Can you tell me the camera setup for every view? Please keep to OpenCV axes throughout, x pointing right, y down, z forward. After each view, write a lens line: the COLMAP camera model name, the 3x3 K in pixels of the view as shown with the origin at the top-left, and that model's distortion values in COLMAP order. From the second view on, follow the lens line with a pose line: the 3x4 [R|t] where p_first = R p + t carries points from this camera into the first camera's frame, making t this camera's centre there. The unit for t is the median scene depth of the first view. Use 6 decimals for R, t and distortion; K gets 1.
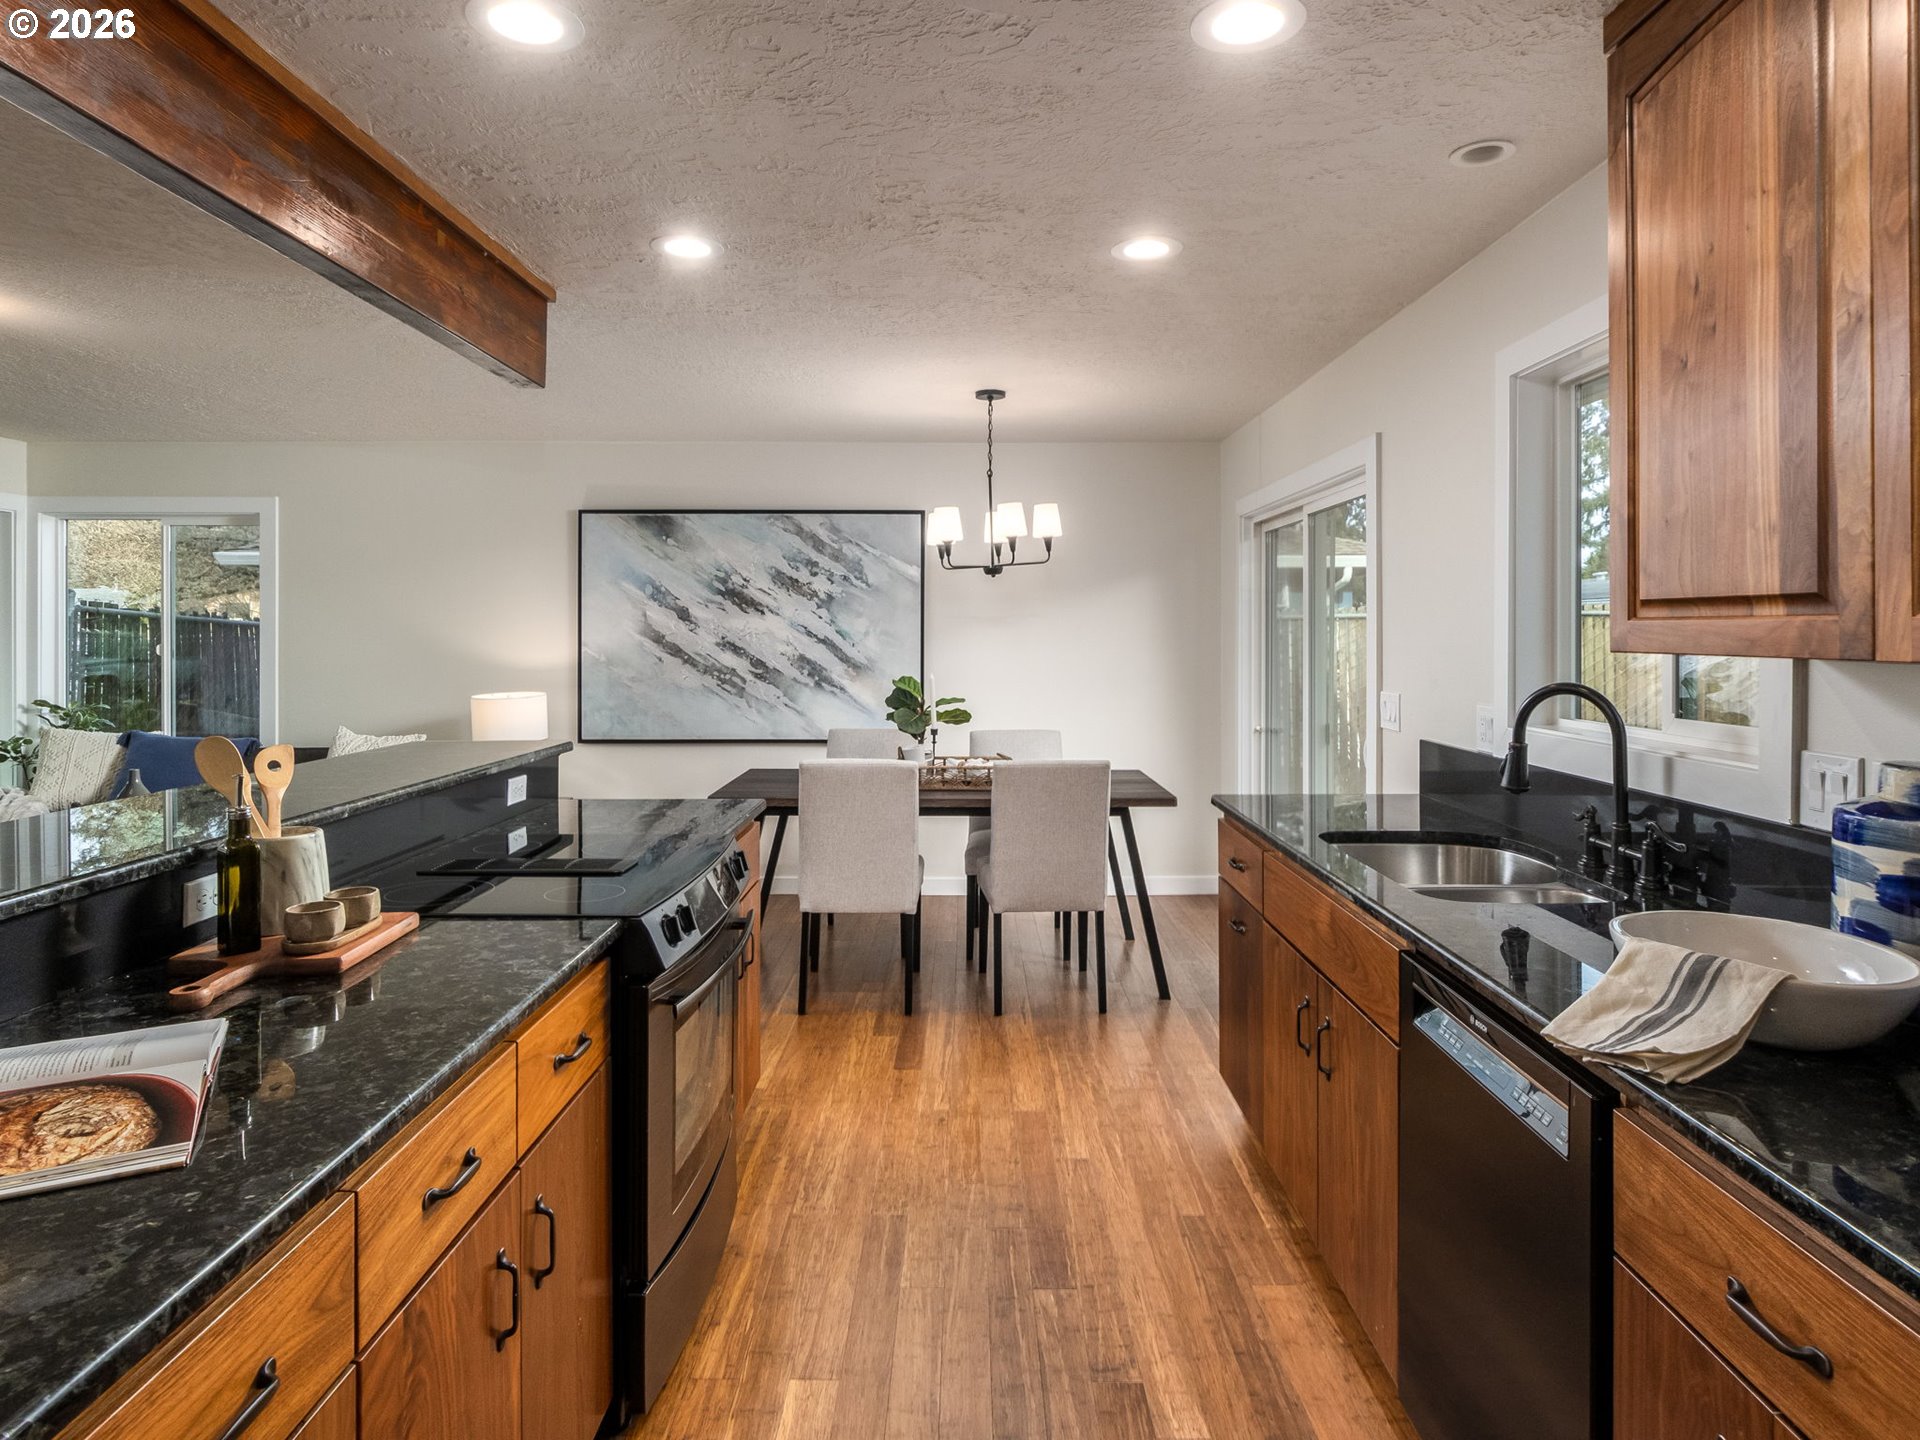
lens RADIAL K [[1095.8, 0, 937.8], [0, 1095.8, 643.5], [0, 0, 1]] dist [0.003749, -0.000329]
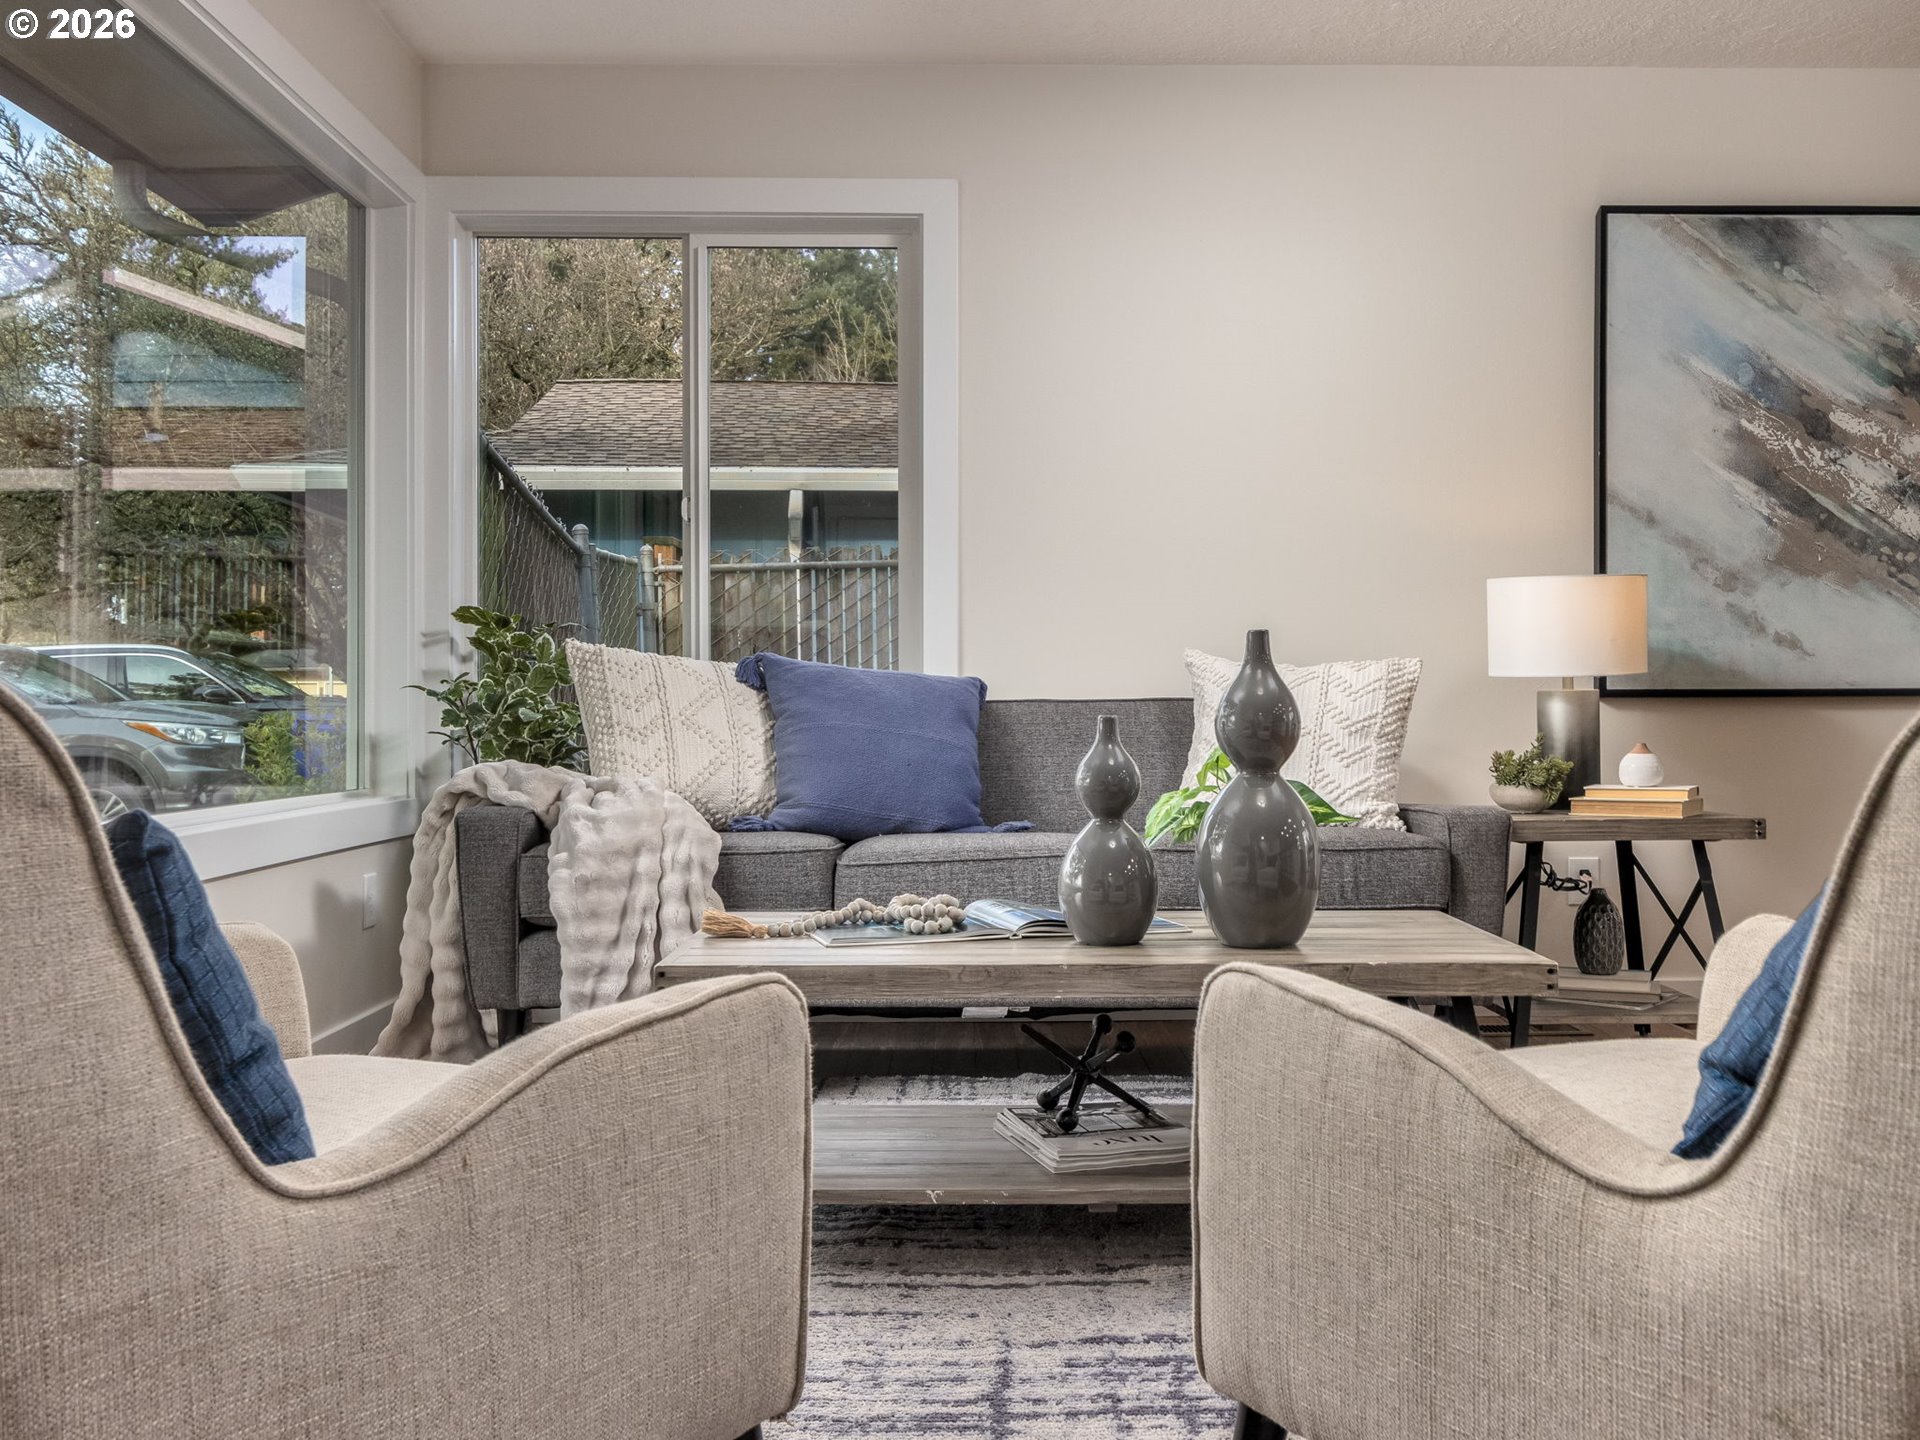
lens RADIAL K [[1729.4, 0, 1001.7], [0, 1729.4, 705.1], [0, 0, 1]] dist [0.001679, -0.009118]
pose [[0.999701, -0.002699, 0.024286, -0.604380], [0.003077, 0.999875, -0.015505, 0.104941], [-0.024241, 0.015575, 0.999585, 0.260890]]
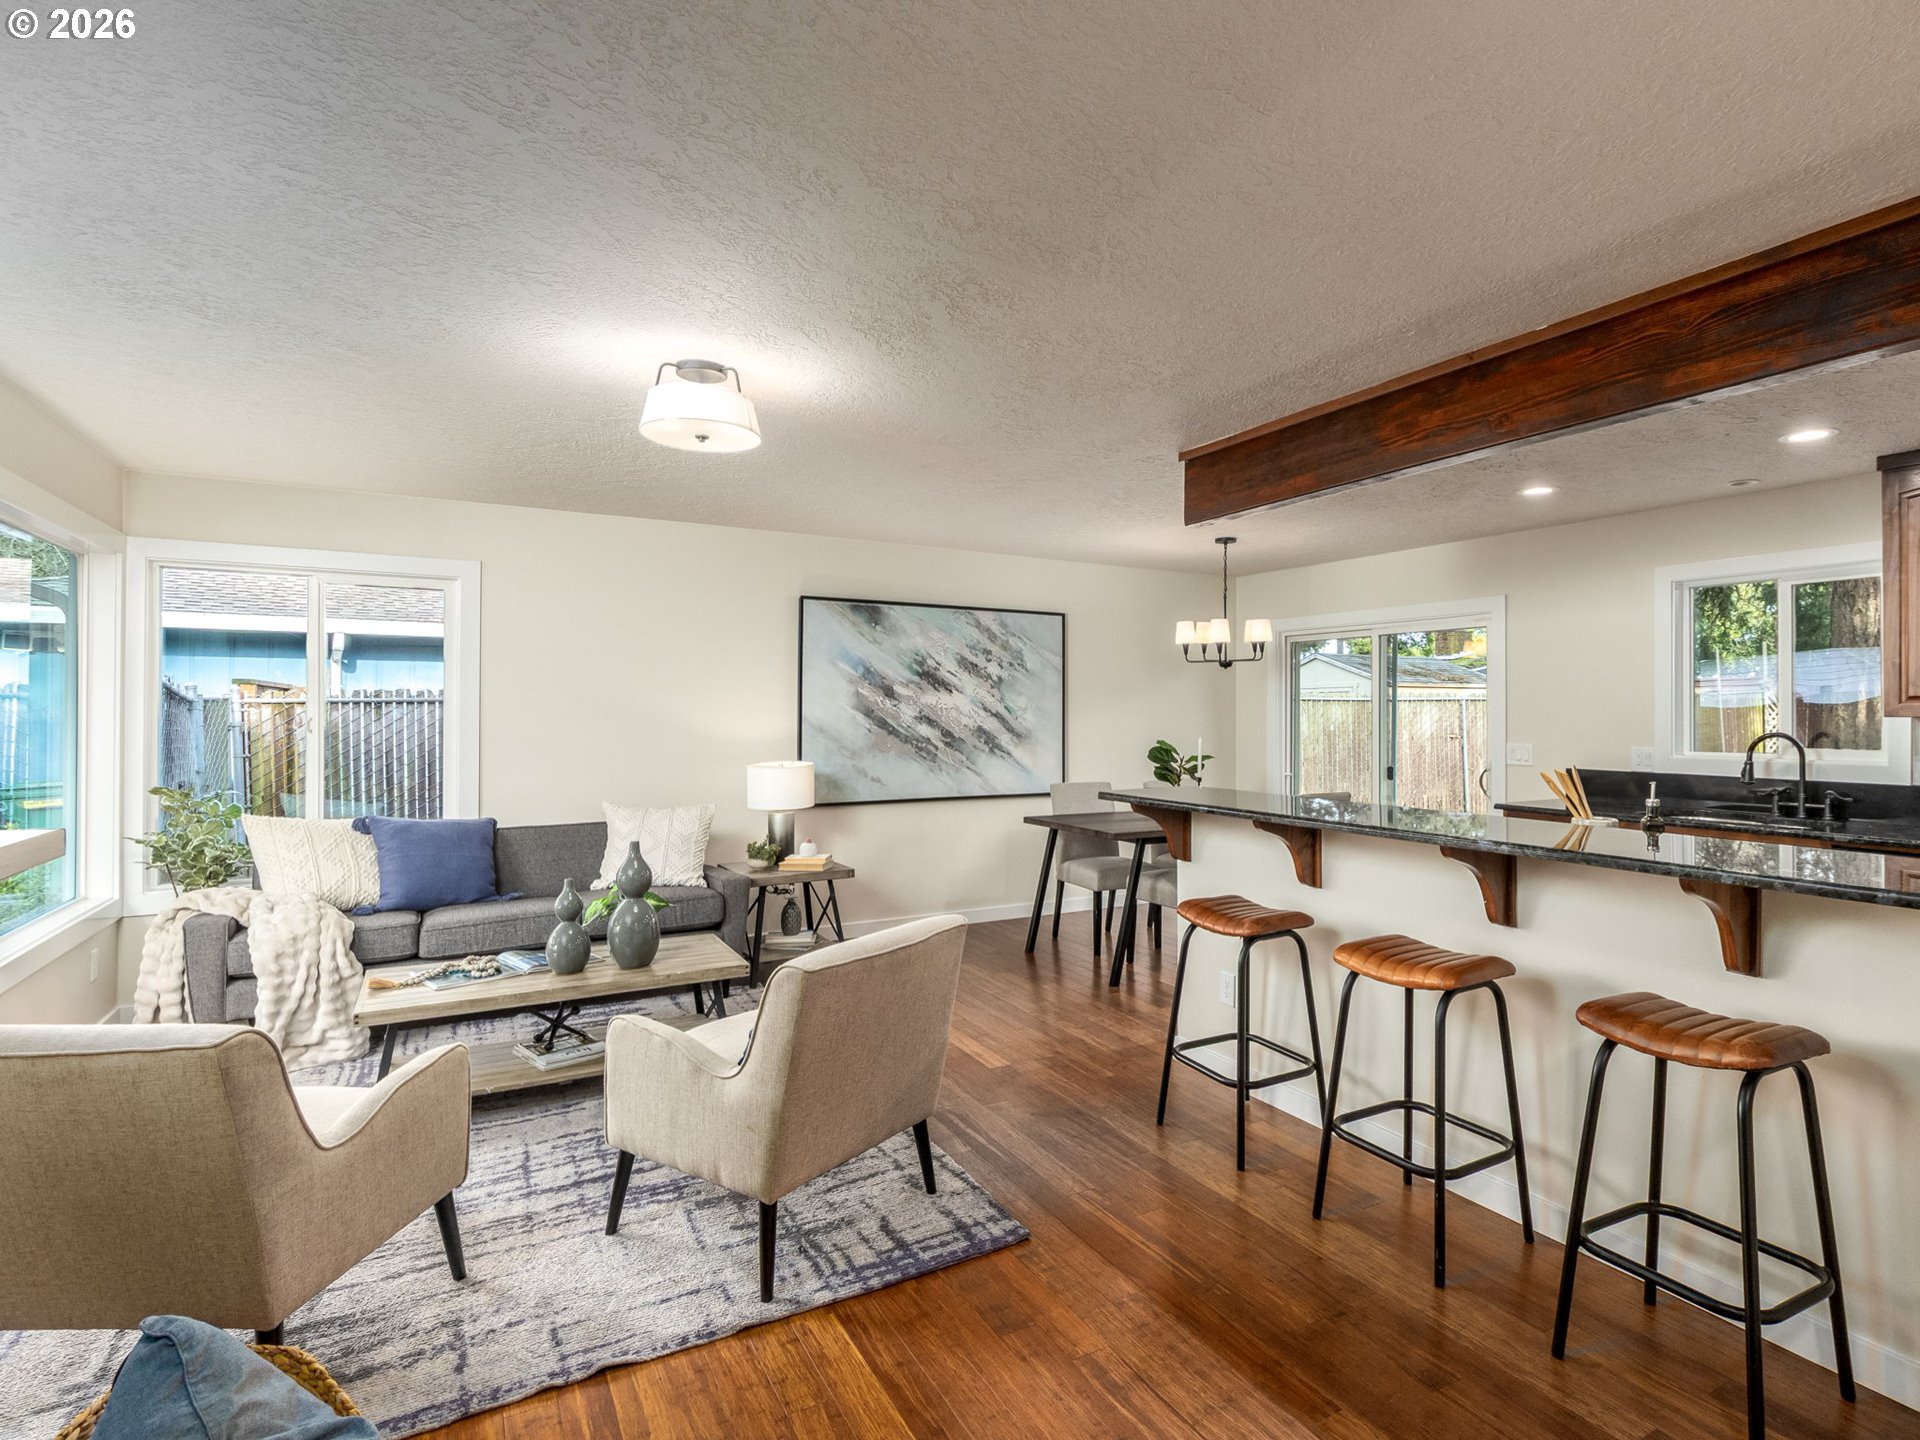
lens RADIAL K [[999.3, 0, 1052.9], [0, 999.3, 703.8], [0, 0, 1]] dist [0.011127, -0.009859]
pose [[0.851124, 0.006430, 0.524926, -0.637861], [0.004903, 0.999784, -0.020198, 0.008283], [-0.524942, 0.019765, 0.850908, 0.012815]]
